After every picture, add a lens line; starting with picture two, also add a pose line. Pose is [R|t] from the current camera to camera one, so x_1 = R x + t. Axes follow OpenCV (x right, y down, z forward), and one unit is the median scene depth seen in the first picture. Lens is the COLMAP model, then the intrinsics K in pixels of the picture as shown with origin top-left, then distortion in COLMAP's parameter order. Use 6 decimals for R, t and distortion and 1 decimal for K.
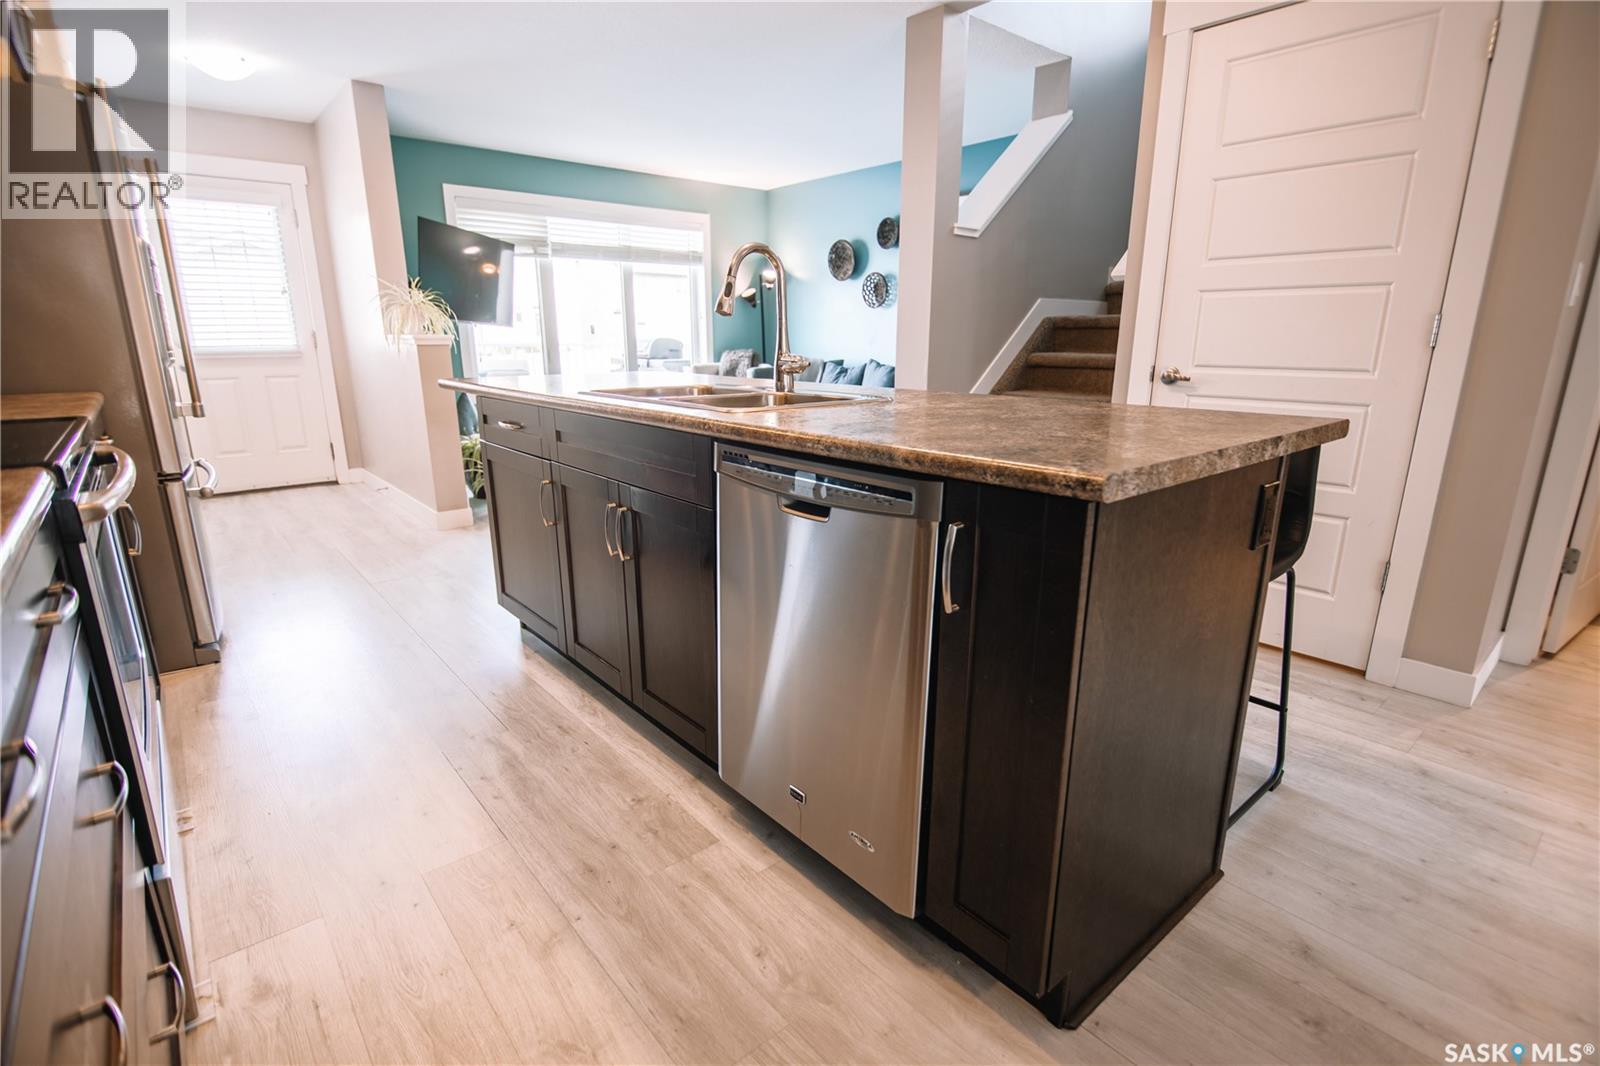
lens RADIAL K [[762.0, 0, 799.2], [0, 762.0, 540.7], [0, 0, 1]] dist [0.007360, -0.012261]
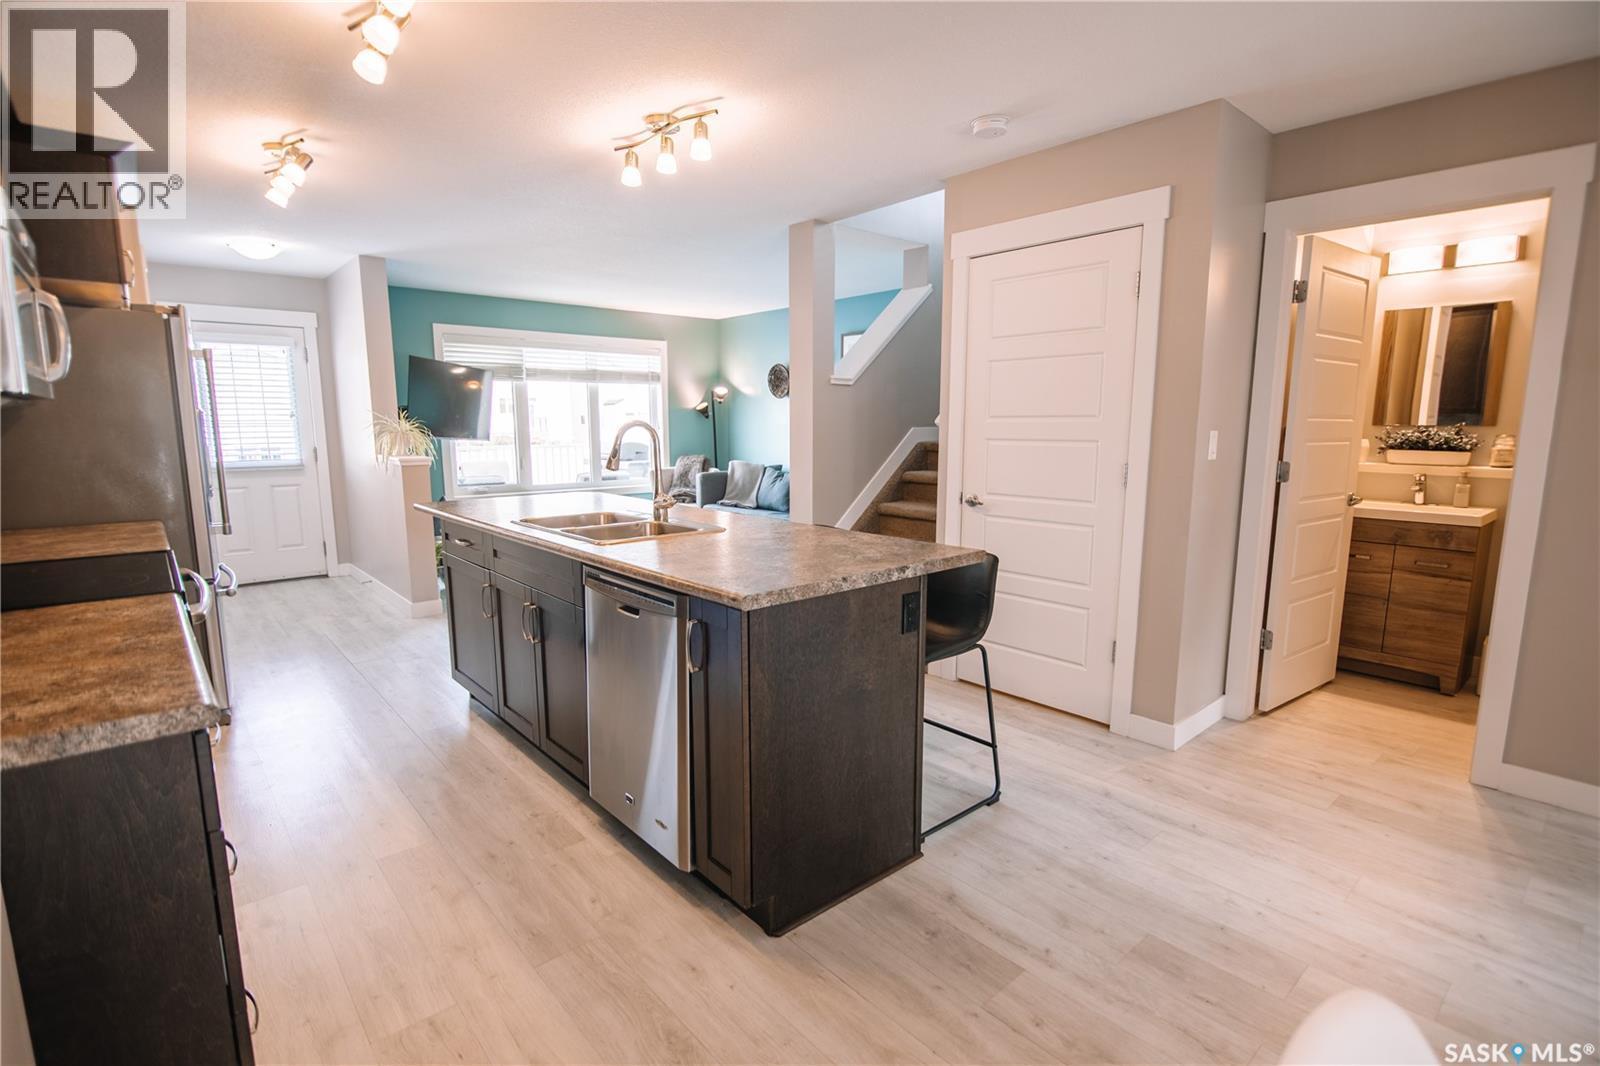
lens RADIAL K [[762.0, 0, 799.2], [0, 762.0, 540.7], [0, 0, 1]] dist [0.007360, -0.012261]
pose [[0.999900, -0.003502, 0.013695, 0.208412], [0.004954, 0.994199, -0.107444, -0.007287], [-0.013240, 0.107501, 0.994117, -0.370482]]
